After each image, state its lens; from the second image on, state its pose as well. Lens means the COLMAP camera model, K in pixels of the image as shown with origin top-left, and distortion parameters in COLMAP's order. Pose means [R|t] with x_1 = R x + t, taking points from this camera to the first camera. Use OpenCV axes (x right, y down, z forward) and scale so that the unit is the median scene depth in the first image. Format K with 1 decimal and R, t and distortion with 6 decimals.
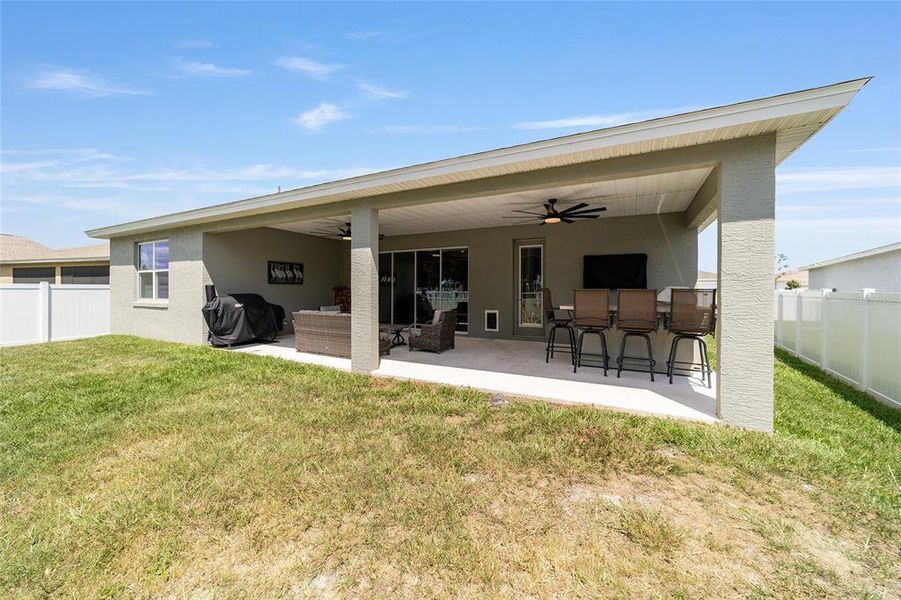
lens RADIAL K [[353.3, 0, 450.8], [0, 353.3, 296.0], [0, 0, 1]] dist [-0.010888, 0.003197]
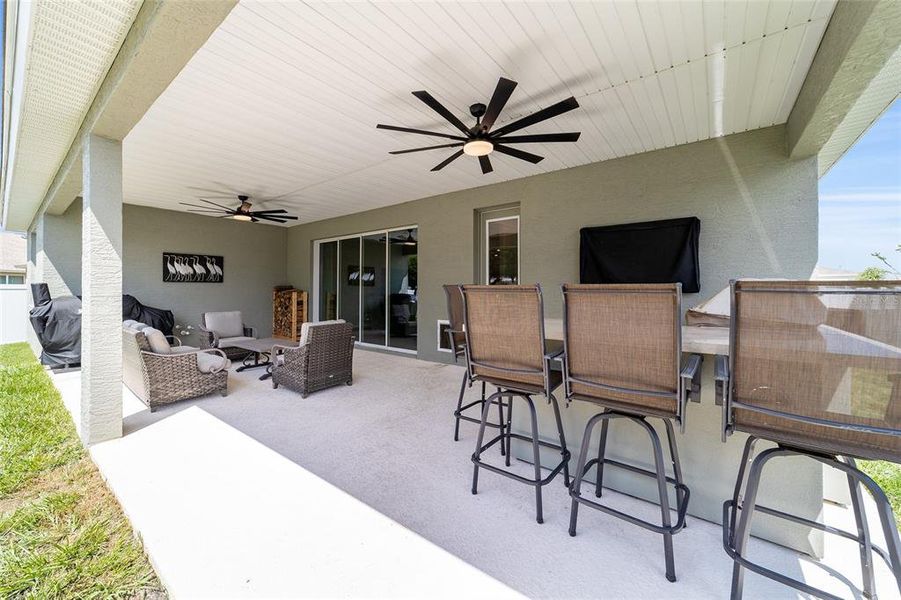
lens RADIAL K [[353.3, 0, 450.9], [0, 353.3, 287.8], [0, 0, 1]] dist [-0.010888, 0.003197]
pose [[0.985487, -0.004606, -0.169690, 0.235892], [0.000799, 0.999747, -0.022497, -0.004192], [0.169751, 0.022034, 0.985241, 0.356752]]
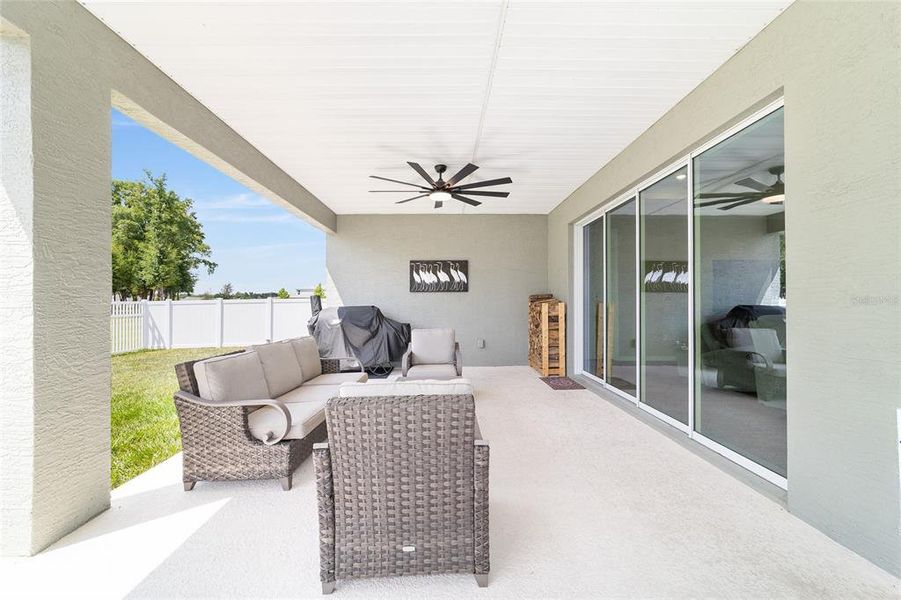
lens RADIAL K [[353.3, 0, 446.0], [0, 353.3, 299.9], [0, 0, 1]] dist [-0.010888, 0.003197]
pose [[0.487504, -0.012454, -0.873032, 0.144329], [-0.005551, 0.999834, -0.017363, -0.007700], [0.873103, 0.013311, 0.487354, 0.726448]]
